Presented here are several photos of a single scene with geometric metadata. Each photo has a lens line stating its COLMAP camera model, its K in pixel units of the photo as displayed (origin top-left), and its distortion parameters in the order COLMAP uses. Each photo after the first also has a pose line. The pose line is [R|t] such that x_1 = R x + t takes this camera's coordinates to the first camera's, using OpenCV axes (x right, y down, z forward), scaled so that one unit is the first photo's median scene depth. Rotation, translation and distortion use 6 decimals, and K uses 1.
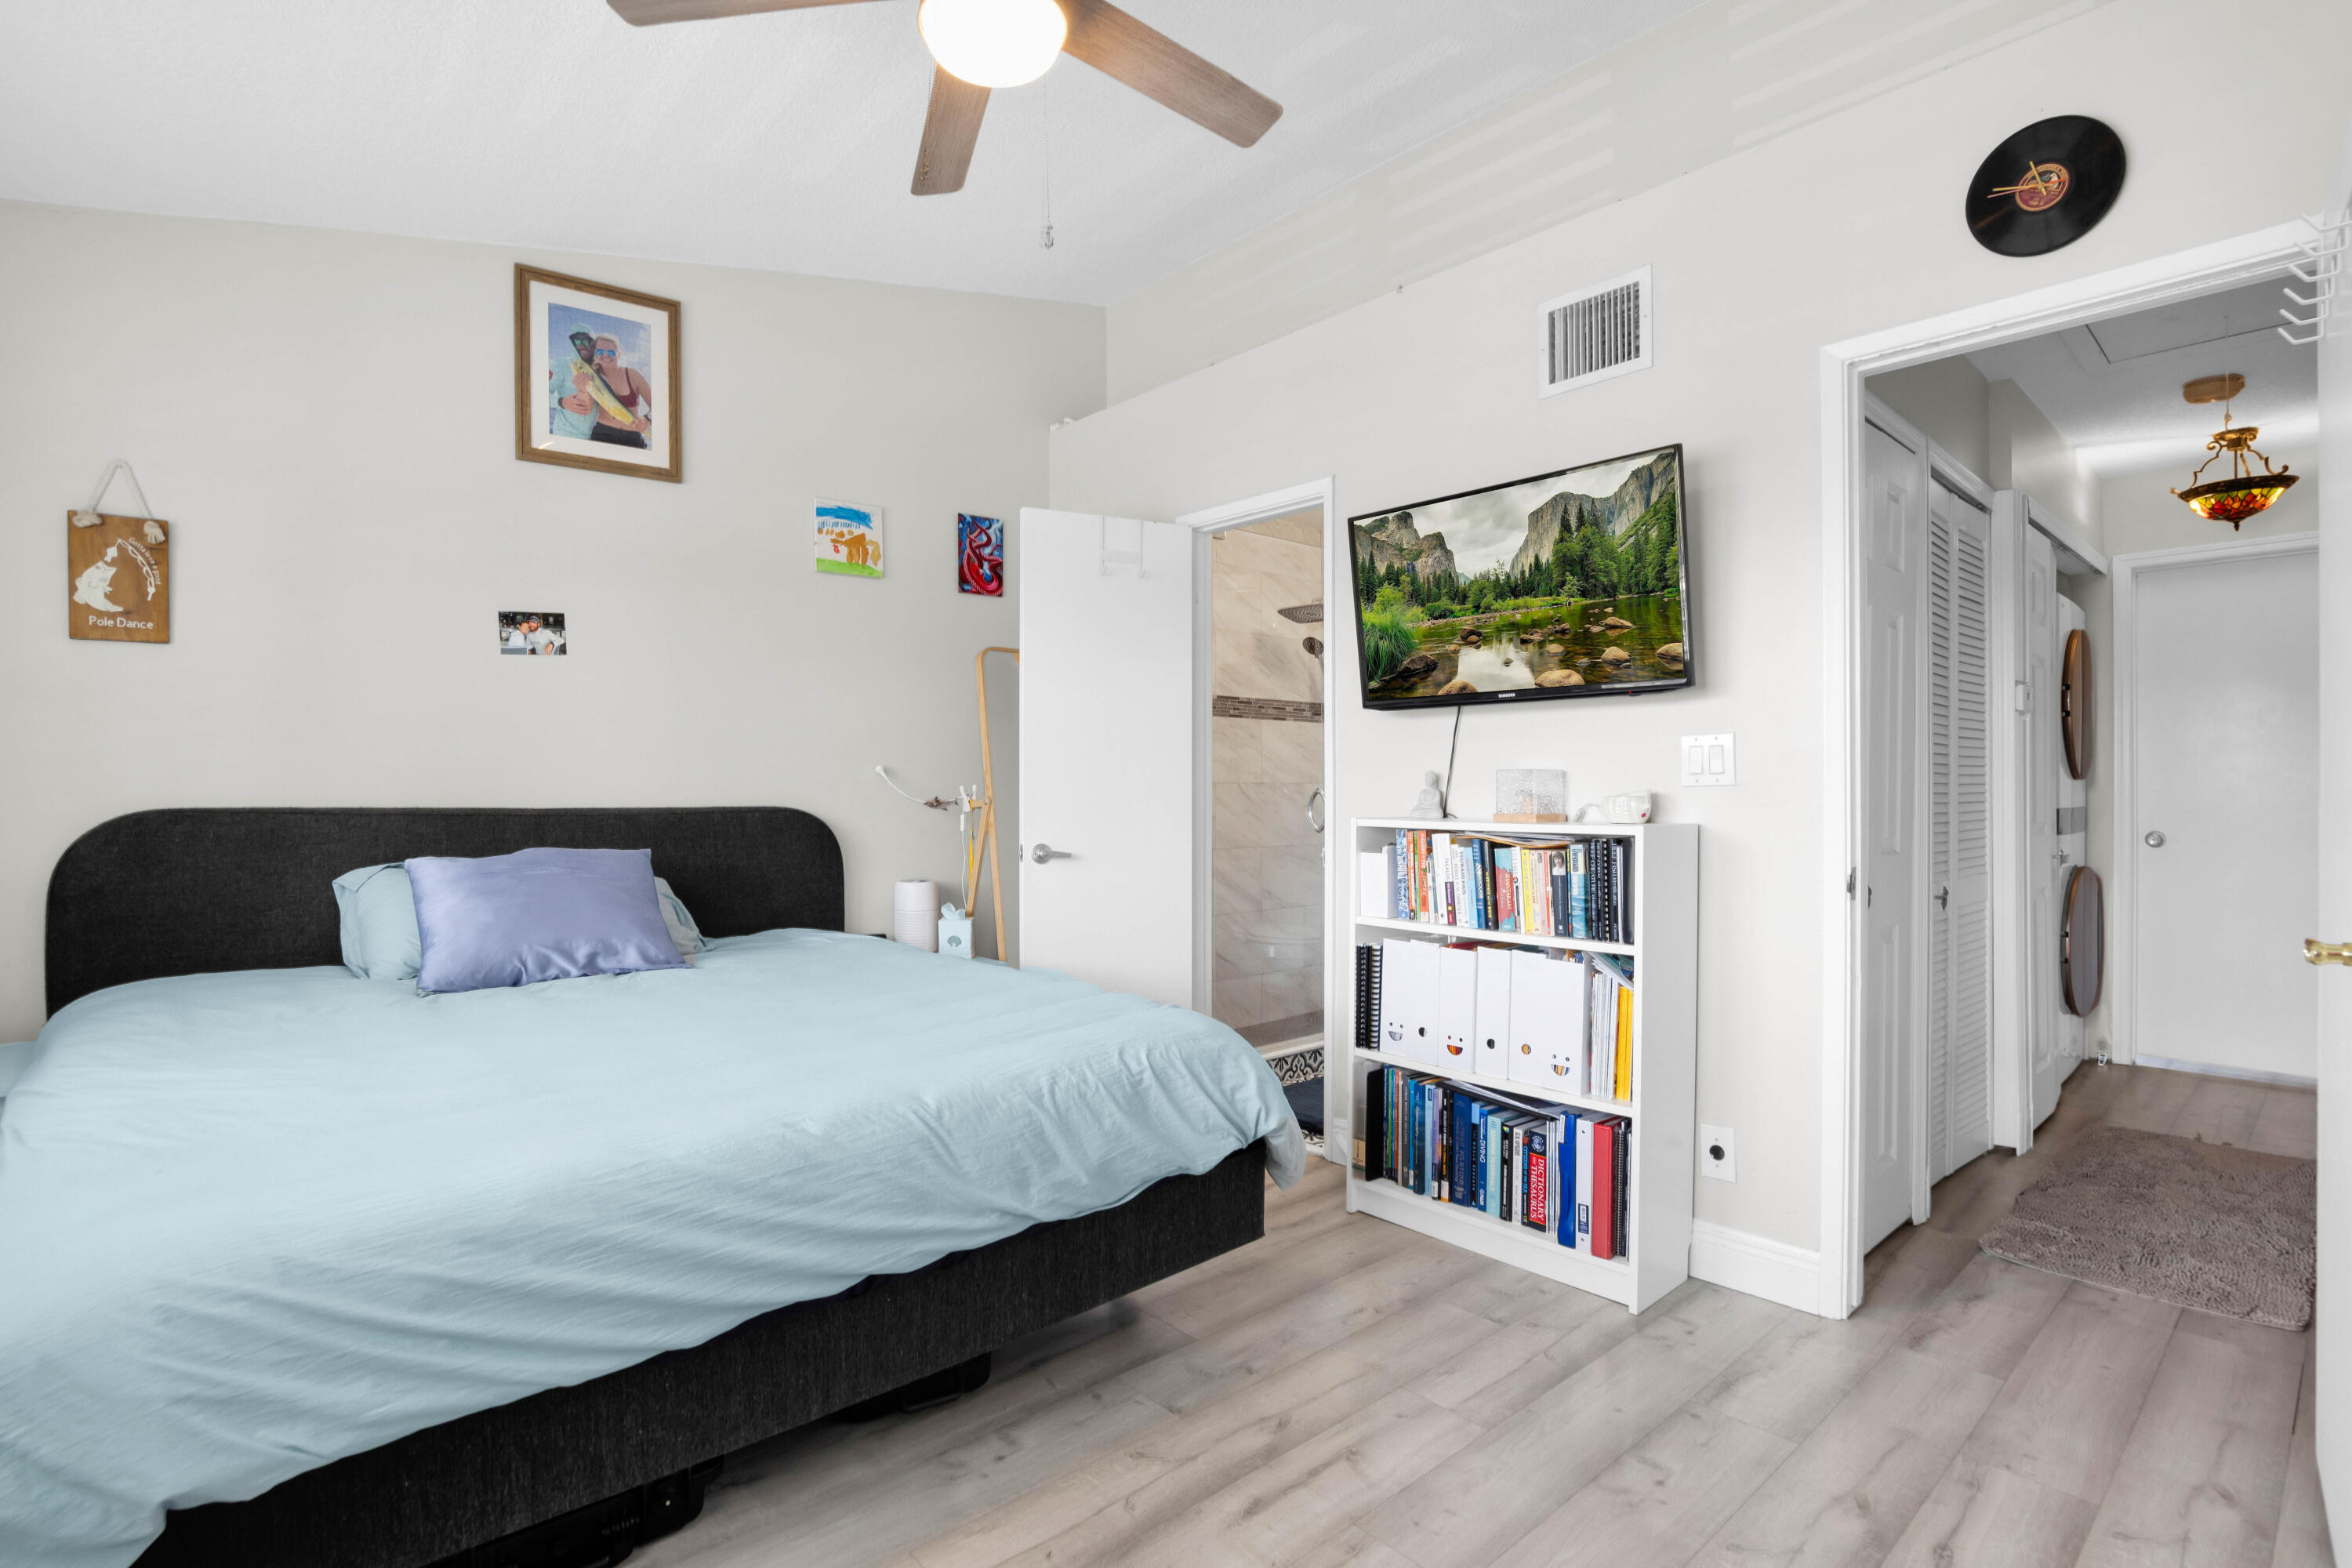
lens RADIAL K [[1103.4, 0, 1161.1], [0, 1103.4, 792.8], [0, 0, 1]] dist [-0.030526, 0.001476]
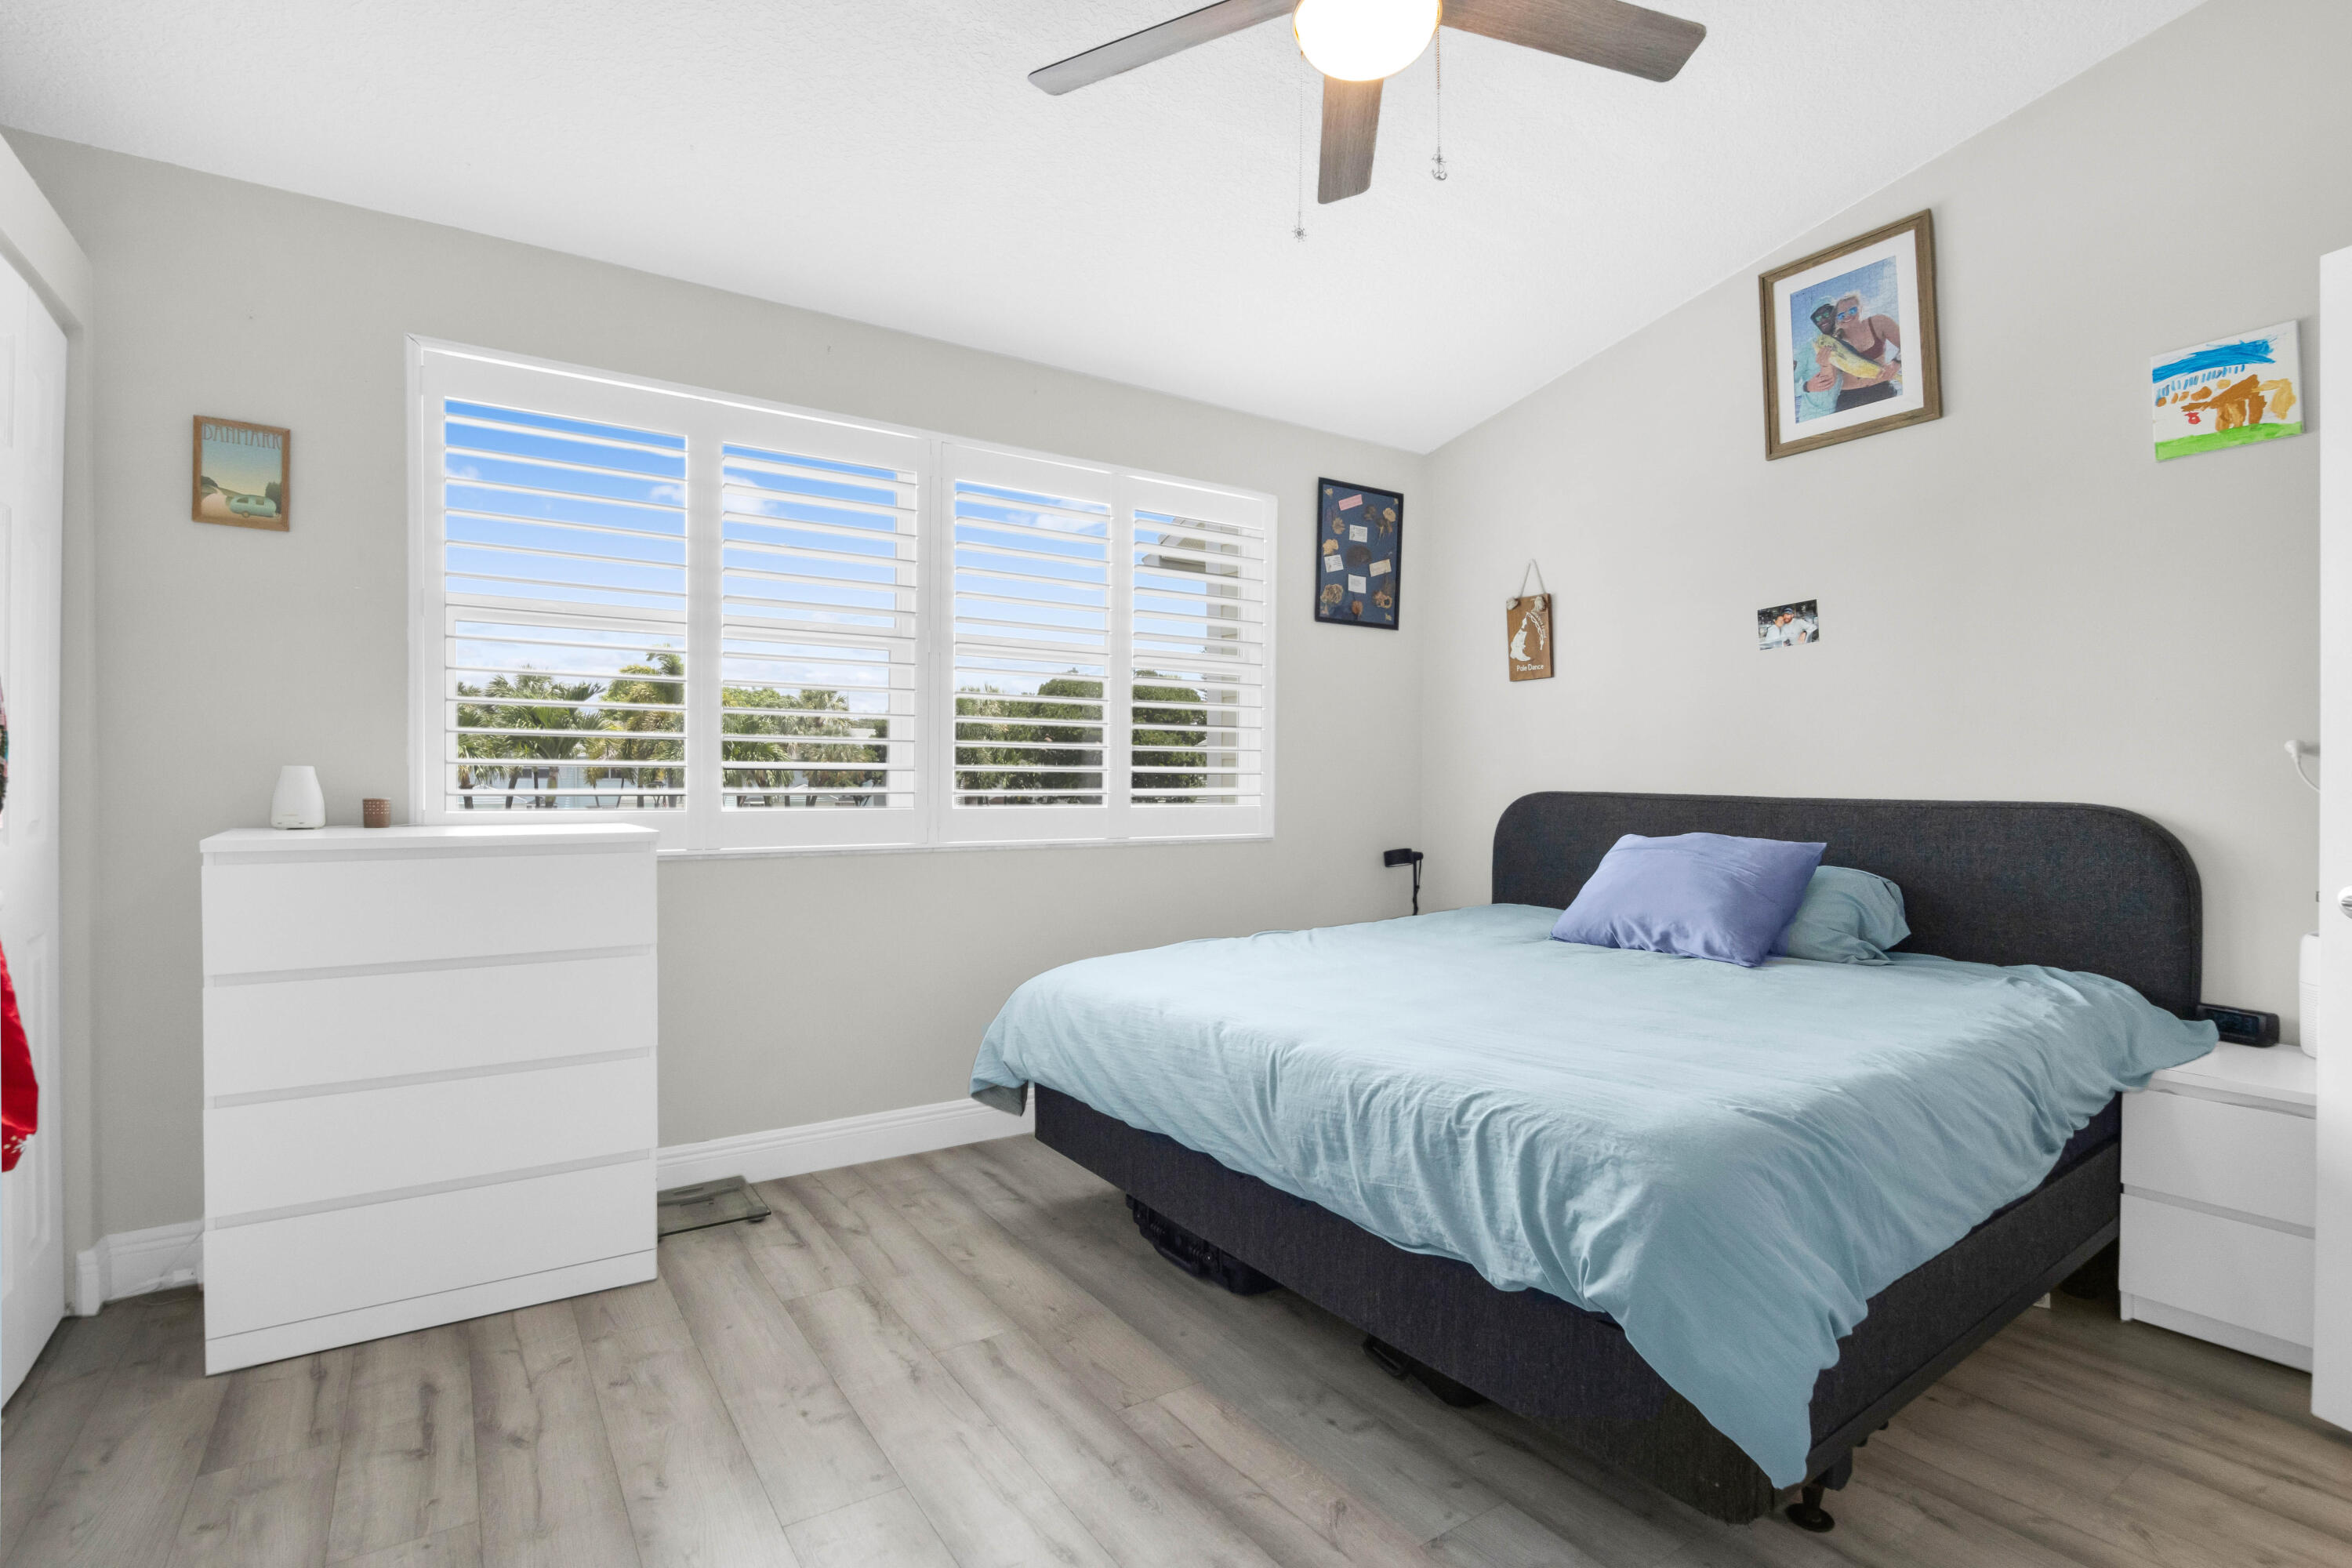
lens RADIAL K [[1115.5, 0, 1172.1], [0, 1115.5, 786.4], [0, 0, 1]] dist [-0.026445, 0.003063]
pose [[-0.118521, 0.006584, -0.992930, 0.579951], [-0.006717, 0.999950, 0.007432, 0.000486], [0.992929, 0.007550, -0.118471, 0.621065]]
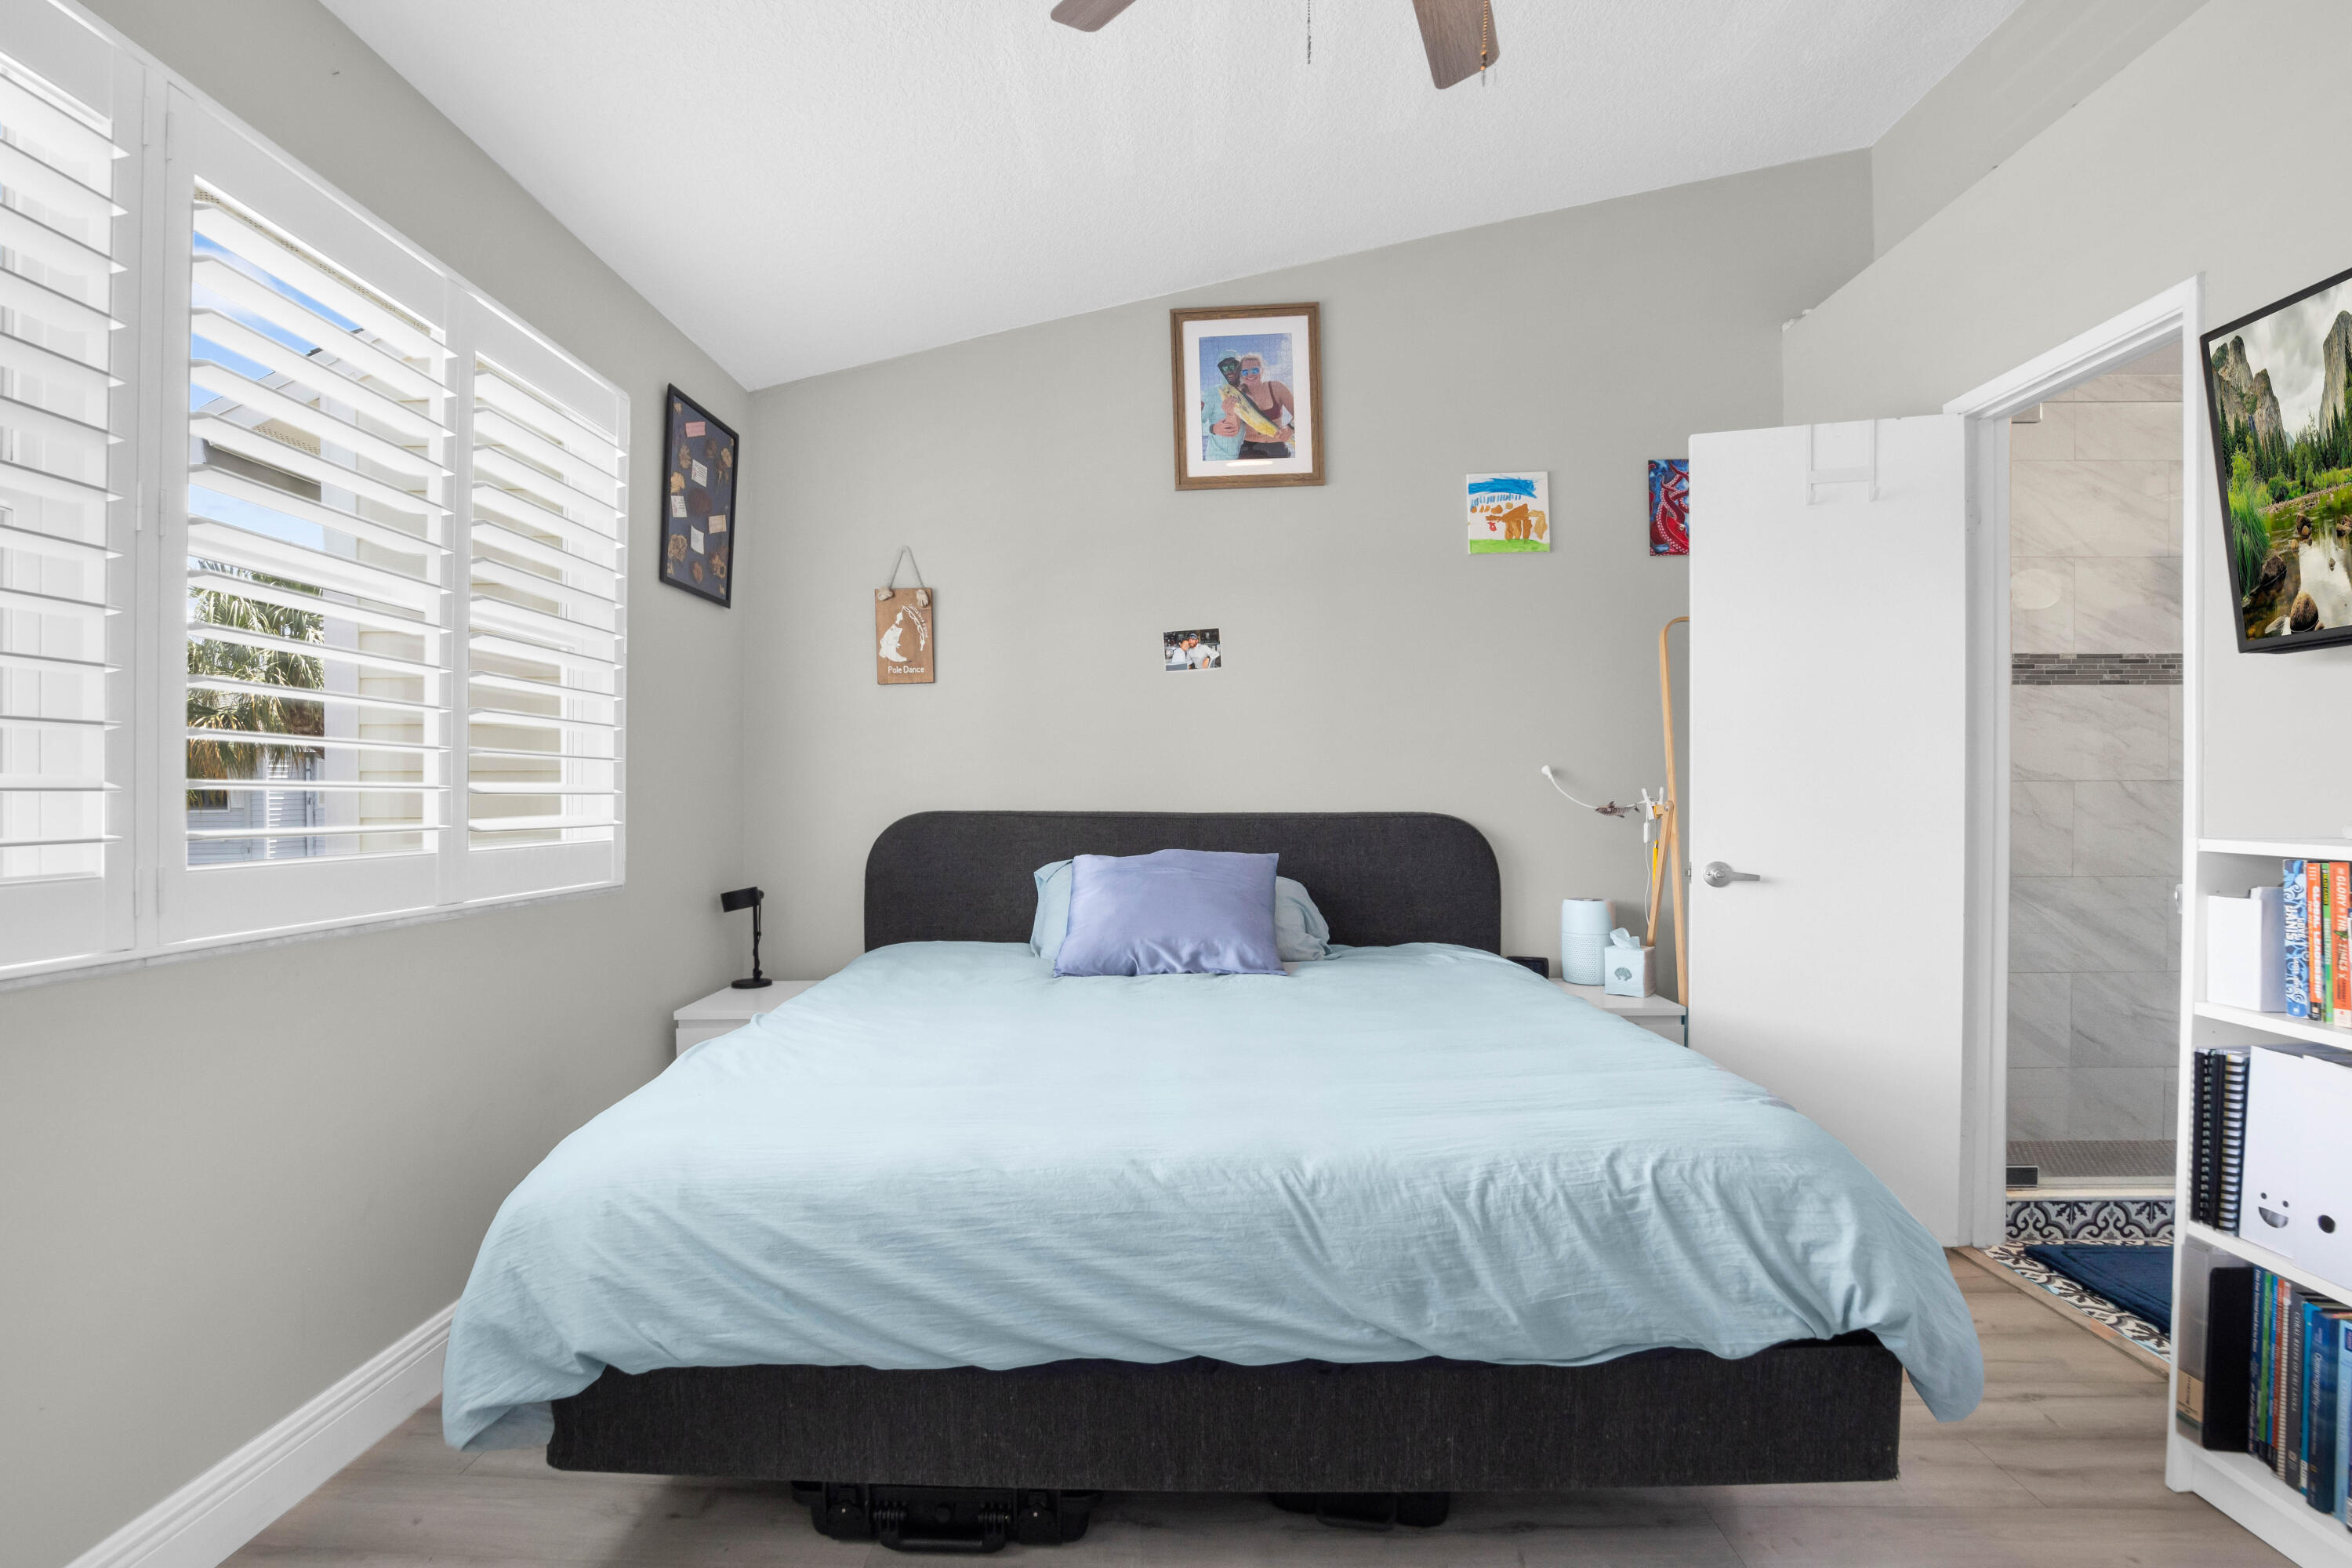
lens RADIAL K [[1114.2, 0, 1155.1], [0, 1114.2, 816.8], [0, 0, 1]] dist [-0.035083, 0.005357]
pose [[0.728328, 0.009307, -0.685165, 0.170471], [0.003094, 0.999853, 0.016871, 0.000015], [0.685221, -0.014407, 0.728192, 0.193386]]
